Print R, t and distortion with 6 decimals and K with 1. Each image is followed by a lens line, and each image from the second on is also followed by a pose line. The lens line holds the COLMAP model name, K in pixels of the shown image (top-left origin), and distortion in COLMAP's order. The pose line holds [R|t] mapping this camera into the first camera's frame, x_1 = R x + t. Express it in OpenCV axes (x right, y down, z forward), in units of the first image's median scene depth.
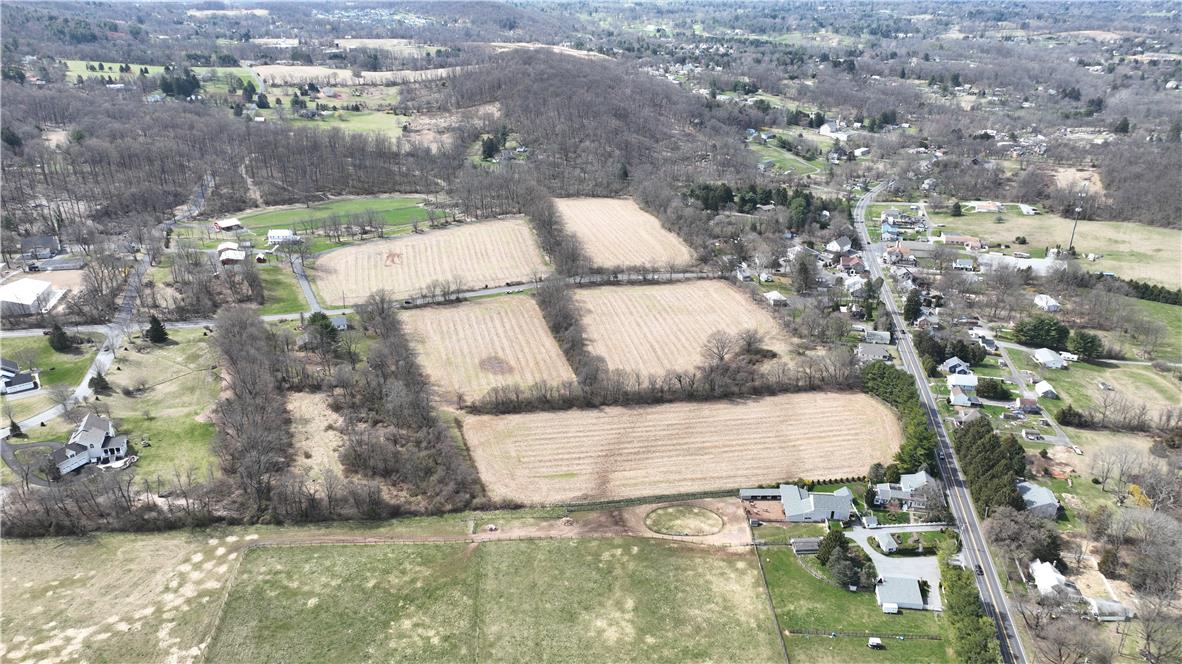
lens RADIAL K [[829.5, 0, 591.0], [0, 829.5, 332.0], [0, 0, 1]] dist [0.001559, 0.017876]
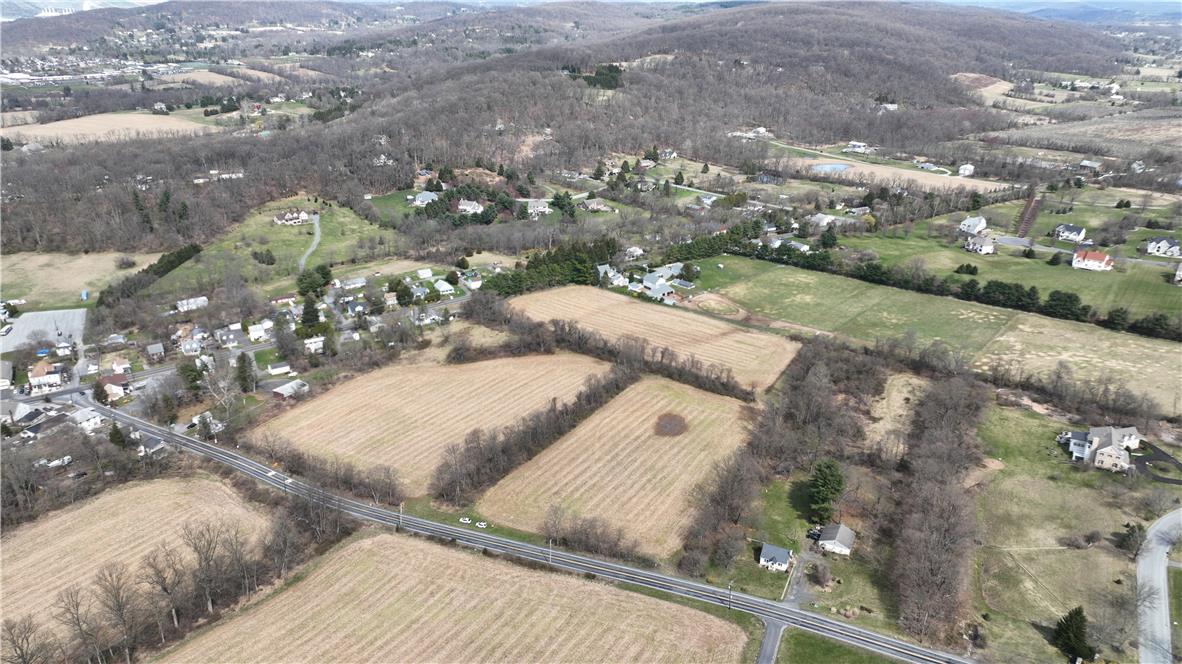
lens RADIAL K [[829.5, 0, 591.0], [0, 829.5, 332.0], [0, 0, 1]] dist [0.001559, 0.017876]
pose [[-0.666725, -0.288487, 0.687206, -0.545195], [0.296421, 0.743347, 0.599642, -0.507606], [-0.683821, 0.603499, -0.410095, 1.143891]]
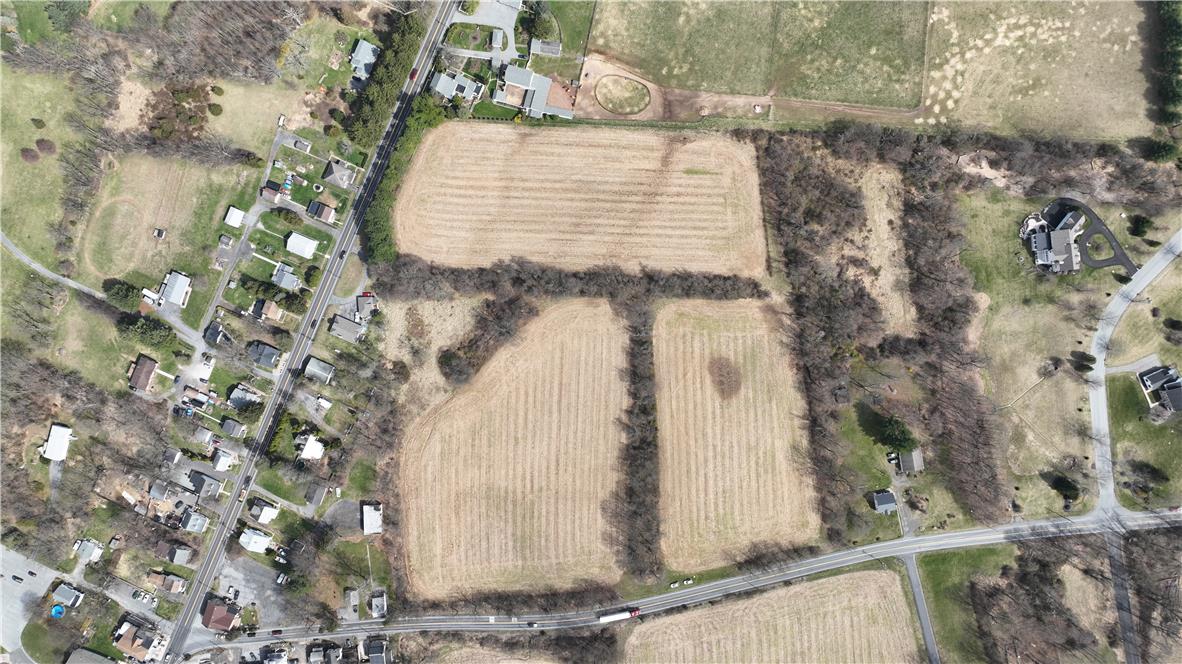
lens RADIAL K [[829.5, 0, 591.0], [0, 829.5, 332.0], [0, 0, 1]] dist [0.001559, 0.017876]
pose [[-0.978492, -0.206203, -0.005723, 0.053272], [0.081258, -0.410798, 0.908098, -0.729916], [-0.189604, 0.888102, 0.418719, 0.462508]]
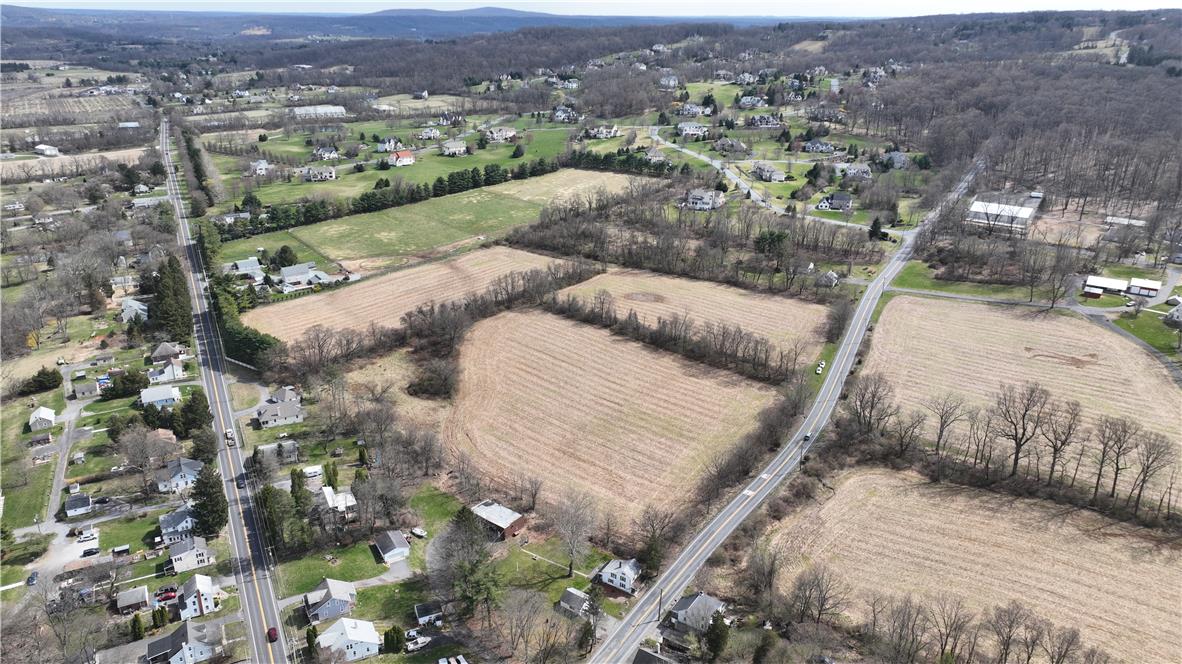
lens RADIAL K [[829.5, 0, 591.0], [0, 829.5, 332.0], [0, 0, 1]] dist [0.001559, 0.017876]
pose [[-0.775273, 0.221626, -0.591468, 0.460845], [-0.265693, 0.735114, 0.623711, -0.457510], [0.573026, 0.640695, -0.511029, 1.261354]]
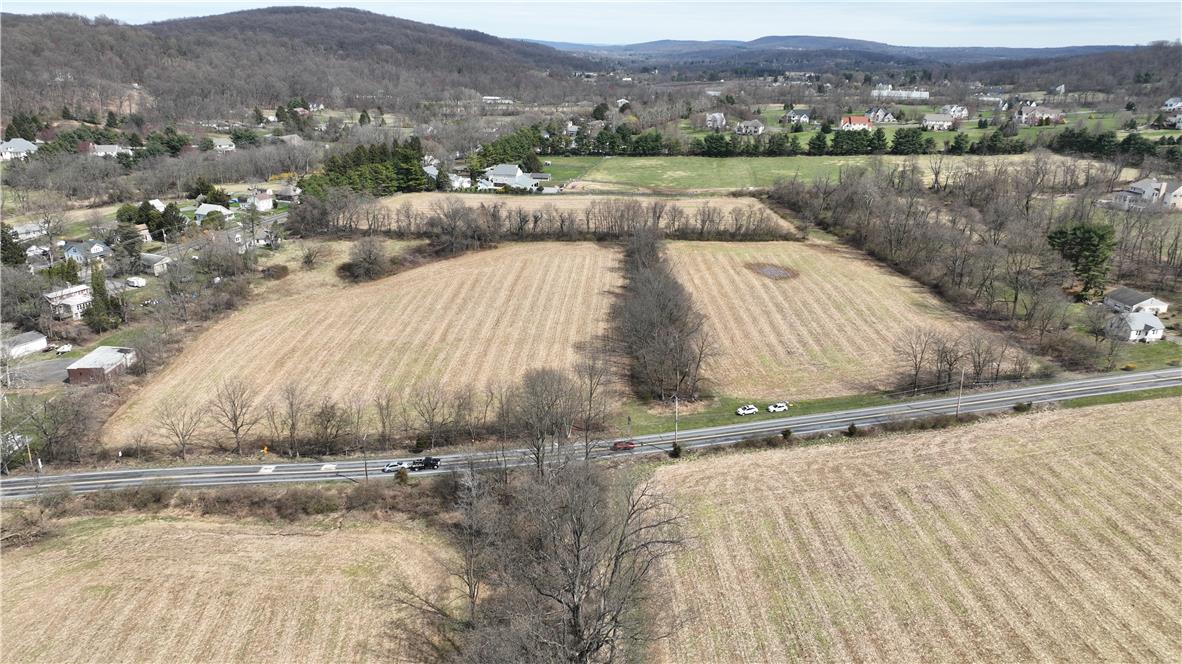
lens RADIAL K [[829.5, 0, 591.0], [0, 829.5, 332.0], [0, 0, 1]] dist [0.001559, 0.017876]
pose [[-0.975205, -0.085297, 0.204206, -0.094494], [0.077712, 0.731987, 0.676872, -0.318870], [-0.207211, 0.675958, -0.707209, 1.276627]]
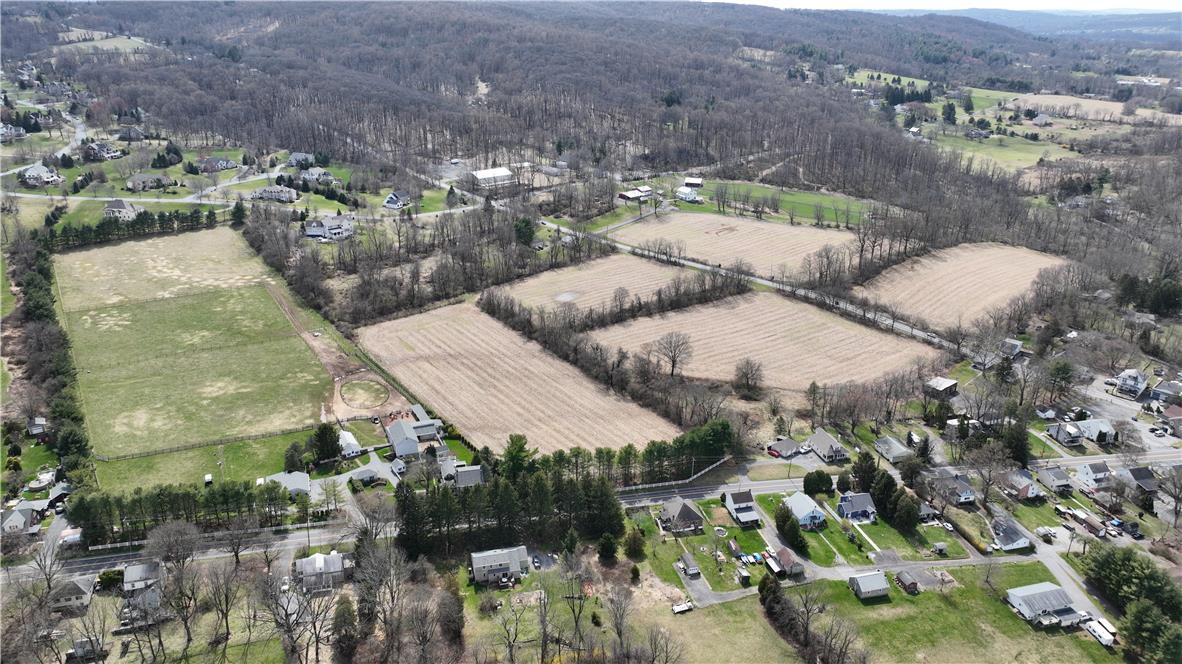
lens RADIAL K [[829.5, 0, 591.0], [0, 829.5, 332.0], [0, 0, 1]] dist [0.001559, 0.017876]
pose [[0.447154, 0.333569, -0.829931, 0.697908], [-0.375593, 0.912116, 0.164238, -0.091920], [0.811778, 0.238276, 0.533142, 0.372193]]
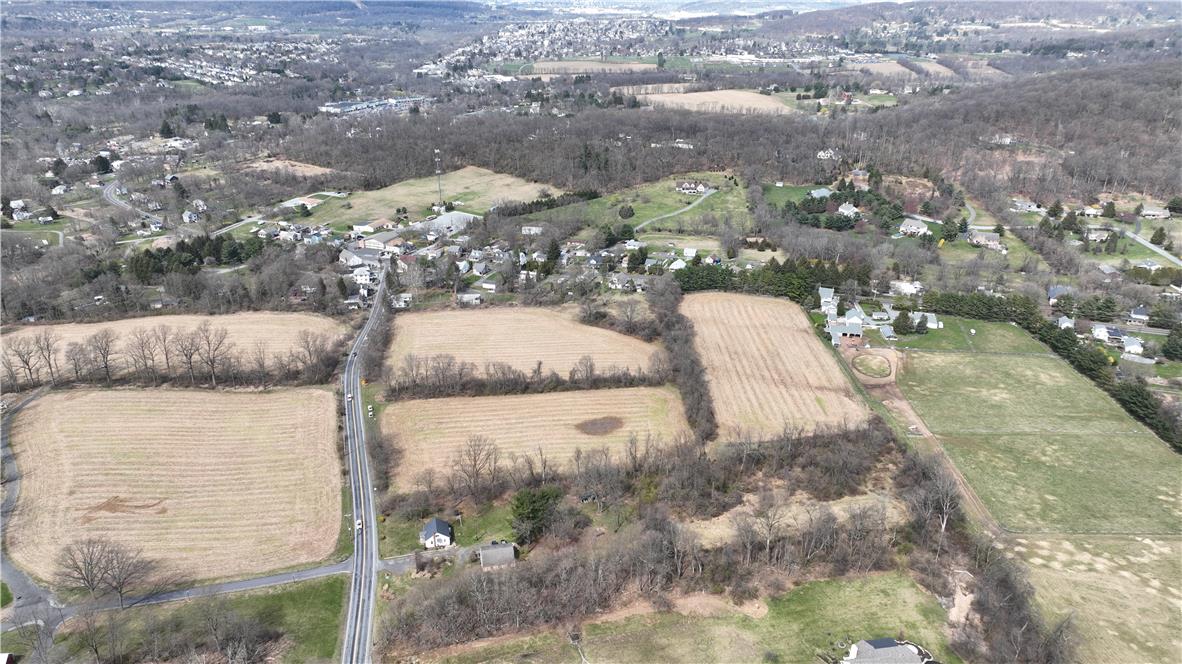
lens RADIAL K [[829.5, 0, 591.0], [0, 829.5, 332.0], [0, 0, 1]] dist [0.001559, 0.017876]
pose [[0.153781, -0.386119, 0.909540, -0.742616], [0.396776, 0.867148, 0.301037, -0.266947], [-0.904942, 0.314590, 0.286554, 0.601416]]
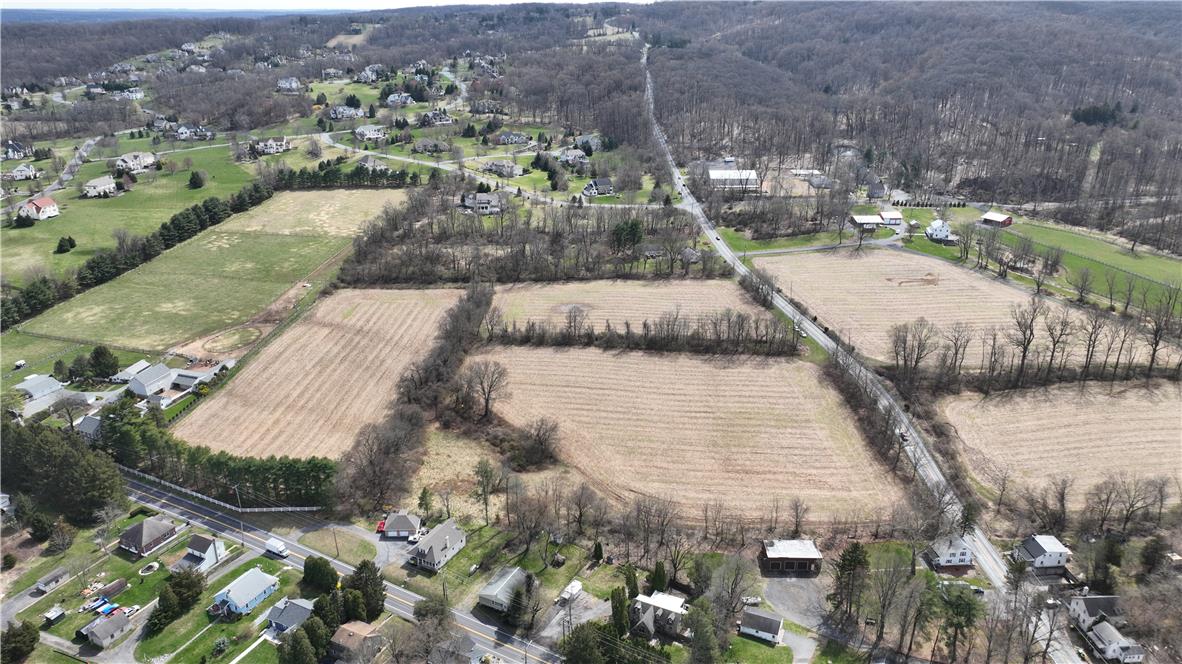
lens RADIAL K [[829.5, 0, 591.0], [0, 829.5, 332.0], [0, 0, 1]] dist [0.001559, 0.017876]
pose [[-0.246187, 0.355072, -0.901840, 0.640084], [-0.394515, 0.813196, 0.427867, -0.301446], [0.885297, 0.461125, -0.060118, 0.910651]]
